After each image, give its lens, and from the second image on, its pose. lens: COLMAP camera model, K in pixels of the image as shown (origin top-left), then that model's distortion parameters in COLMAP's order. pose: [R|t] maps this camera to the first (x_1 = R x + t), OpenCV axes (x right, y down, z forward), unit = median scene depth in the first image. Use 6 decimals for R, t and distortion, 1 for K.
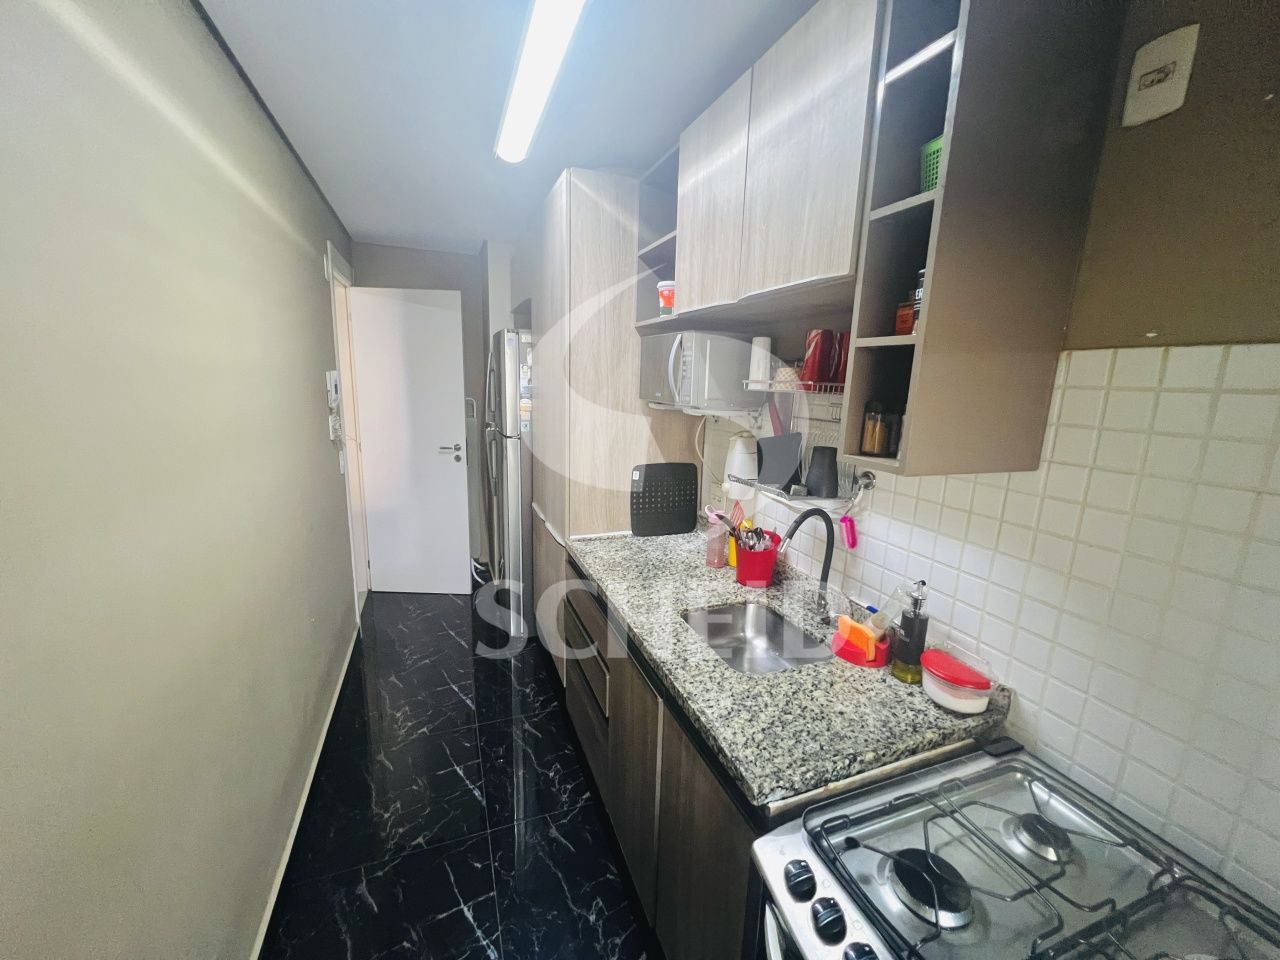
lens RADIAL K [[514.8, 0, 642.0], [0, 514.8, 479.3], [0, 0, 1]] dist [-0.001183, 0.000701]
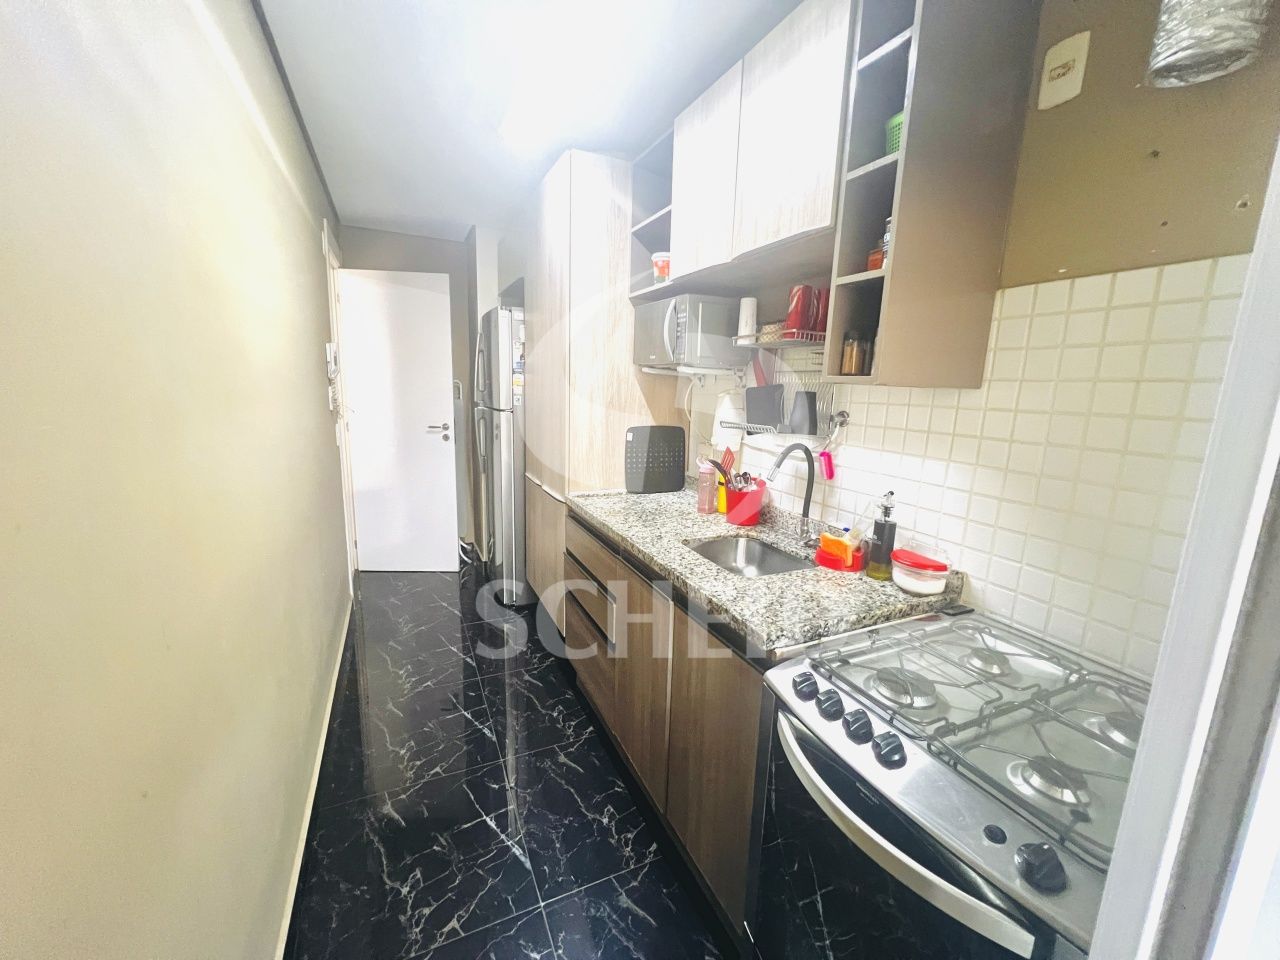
lens RADIAL K [[514.8, 0, 642.0], [0, 514.8, 479.3], [0, 0, 1]] dist [-0.001183, 0.000701]
pose [[0.997798, -0.011795, 0.065271, -0.100525], [0.012452, 0.999876, -0.009667, 0.162797], [-0.065149, 0.010458, 0.997821, -0.142044]]
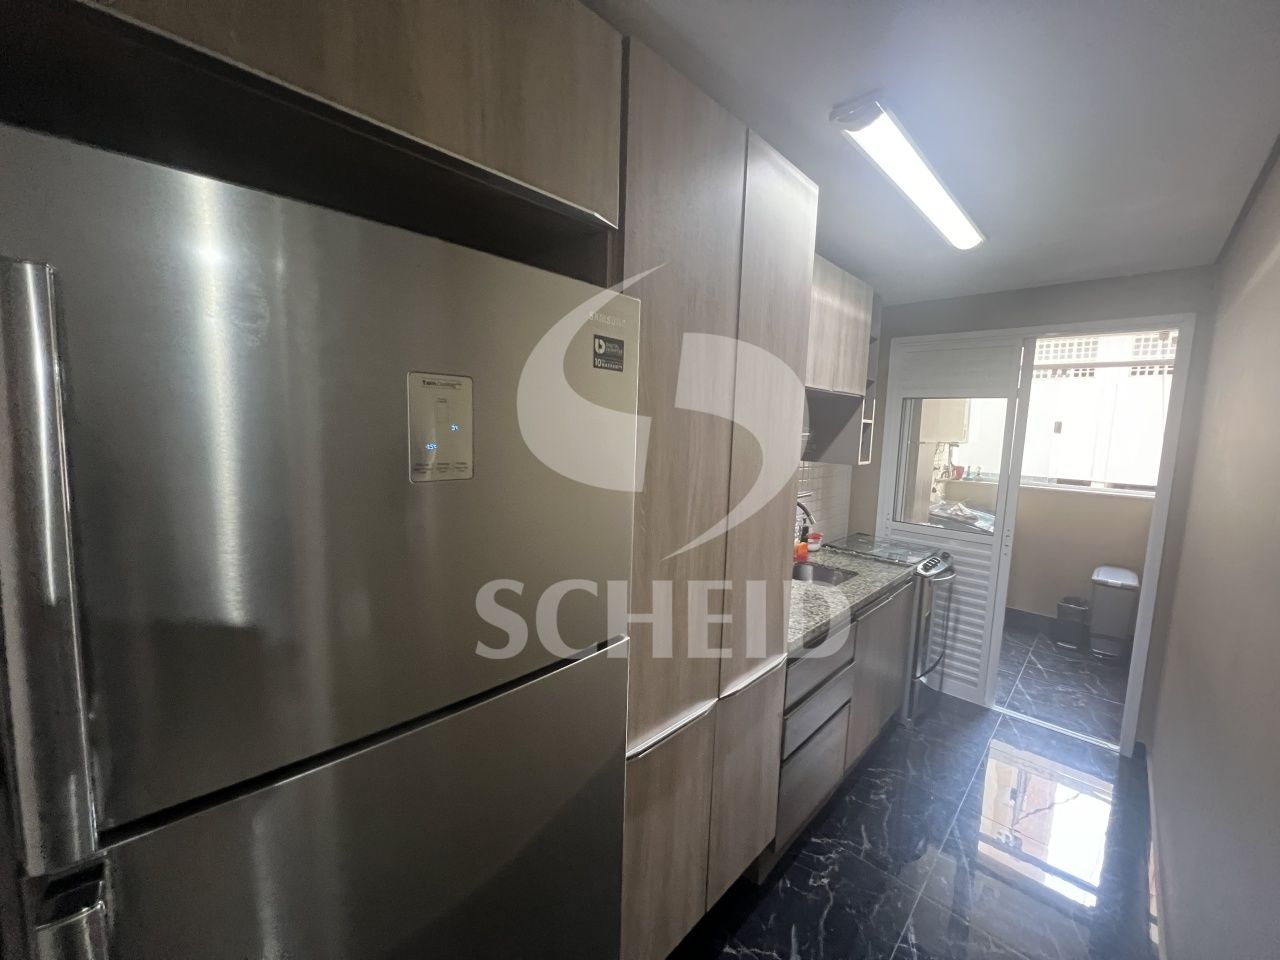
lens RADIAL K [[514.8, 0, 642.0], [0, 514.8, 479.3], [0, 0, 1]] dist [-0.001183, 0.000701]
pose [[-0.436542, -0.123618, 0.891151, -1.246014], [0.109422, 0.975867, 0.188971, -0.506863], [-0.893005, 0.180006, -0.412480, 2.557645]]
